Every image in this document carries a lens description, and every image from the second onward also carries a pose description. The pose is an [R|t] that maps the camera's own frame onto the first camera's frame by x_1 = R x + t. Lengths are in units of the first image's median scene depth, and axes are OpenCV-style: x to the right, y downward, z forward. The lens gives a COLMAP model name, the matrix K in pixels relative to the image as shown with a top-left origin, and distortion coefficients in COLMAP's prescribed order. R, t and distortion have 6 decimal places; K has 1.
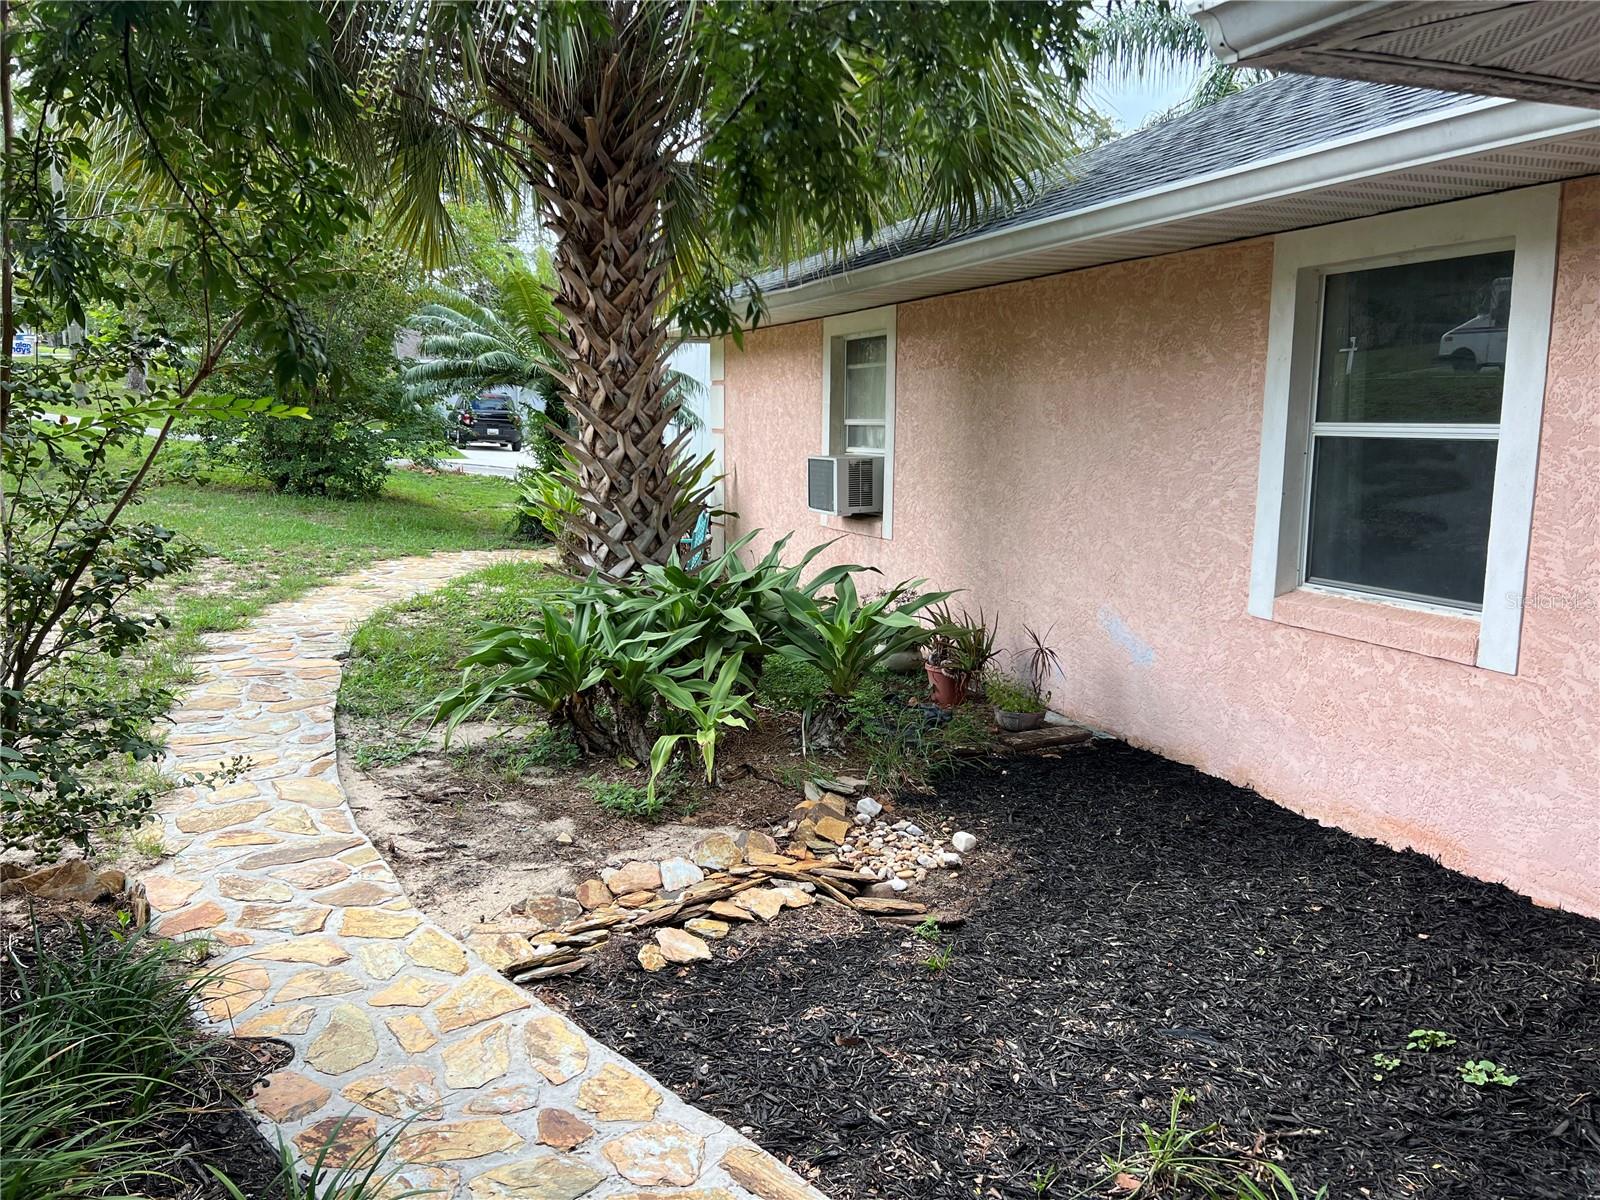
lens RADIAL K [[1224.0, 0, 799.1], [0, 1224.0, 598.8], [0, 0, 1]] dist [0.047998, -0.056415]
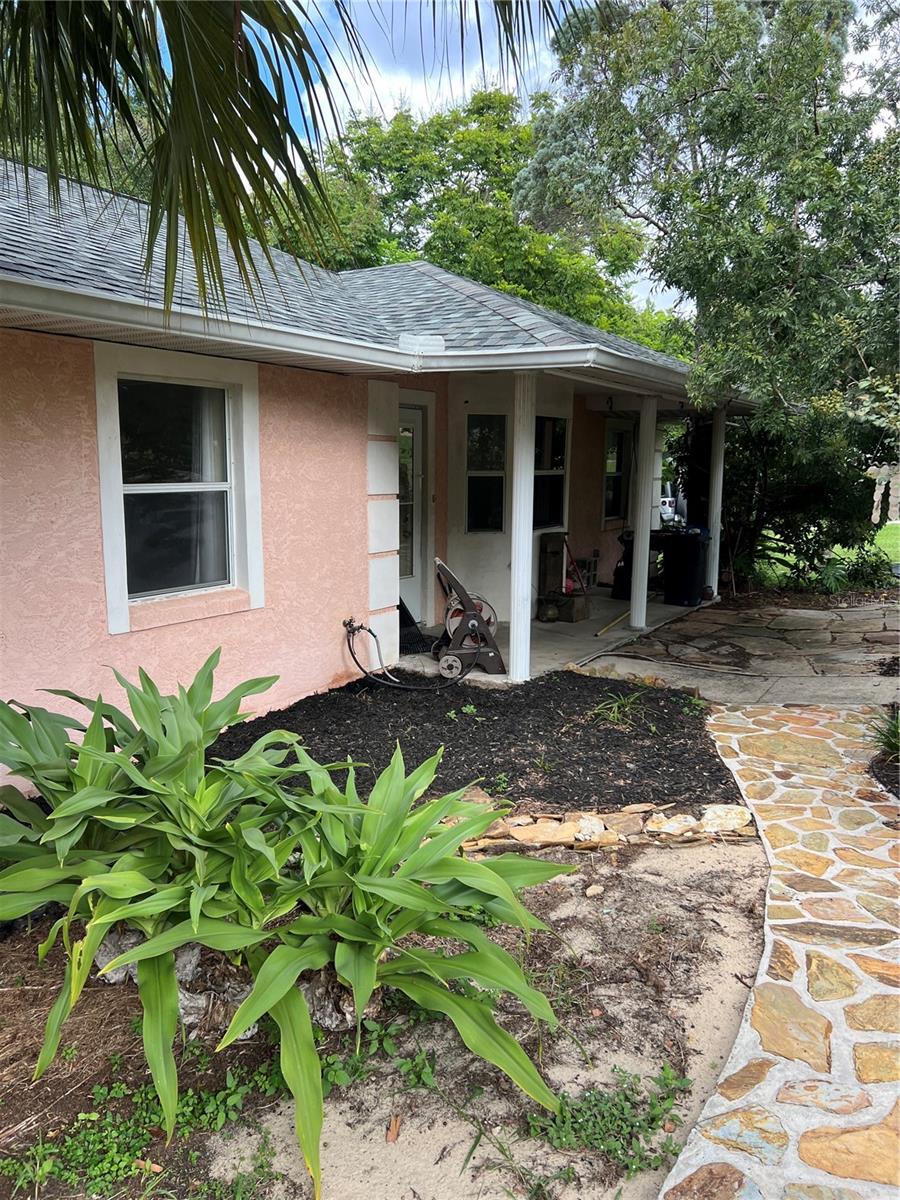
lens RADIAL K [[918.0, 0, 450.0], [0, 918.0, 599.0], [0, 0, 1]] dist [0.047998, -0.056415]
pose [[-0.604922, -0.131106, 0.785418, -0.632013], [0.106977, 0.964030, 0.243314, -0.230627], [-0.789066, 0.231208, -0.569137, 1.320919]]
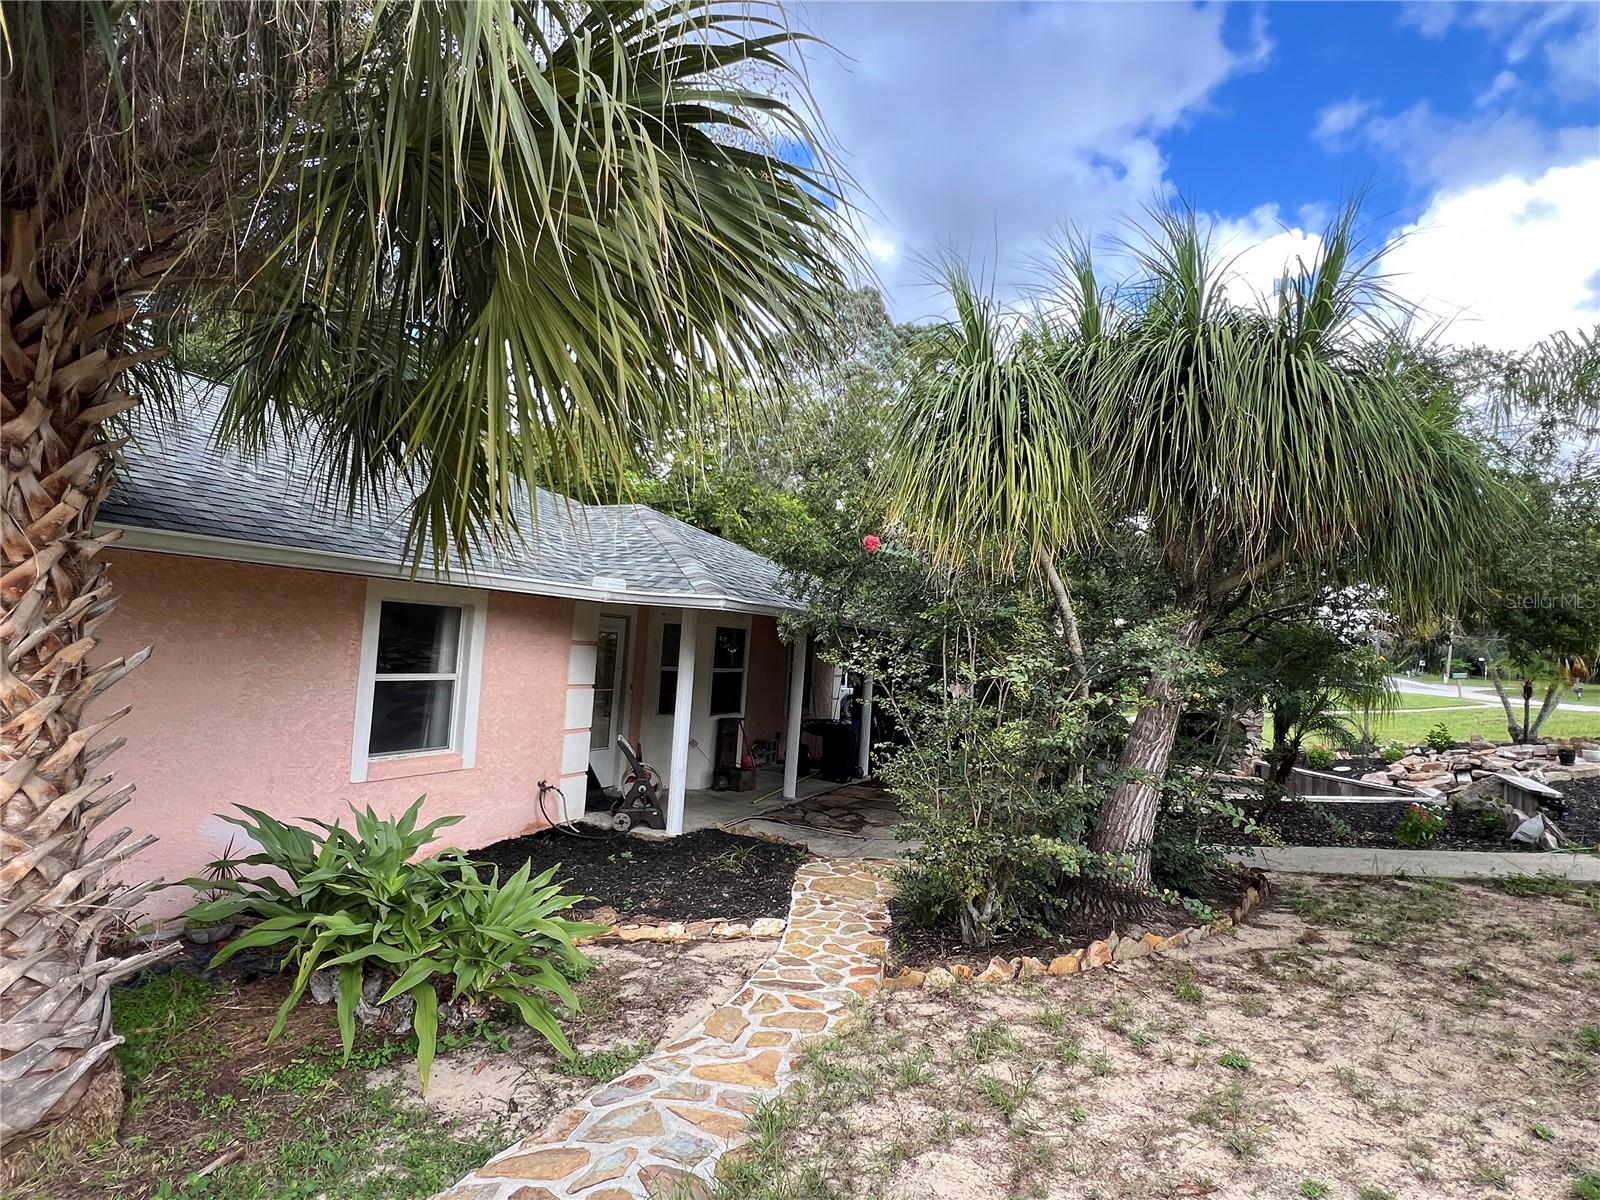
lens RADIAL K [[868.4, 0, 801.2], [0, 868.4, 594.3], [0, 0, 1]] dist [-0.003623, -0.000923]
pose [[-0.685313, -0.012524, 0.728141, -1.030593], [0.037348, 0.997932, 0.052316, -0.313455], [-0.727291, 0.063048, -0.683428, 1.428932]]
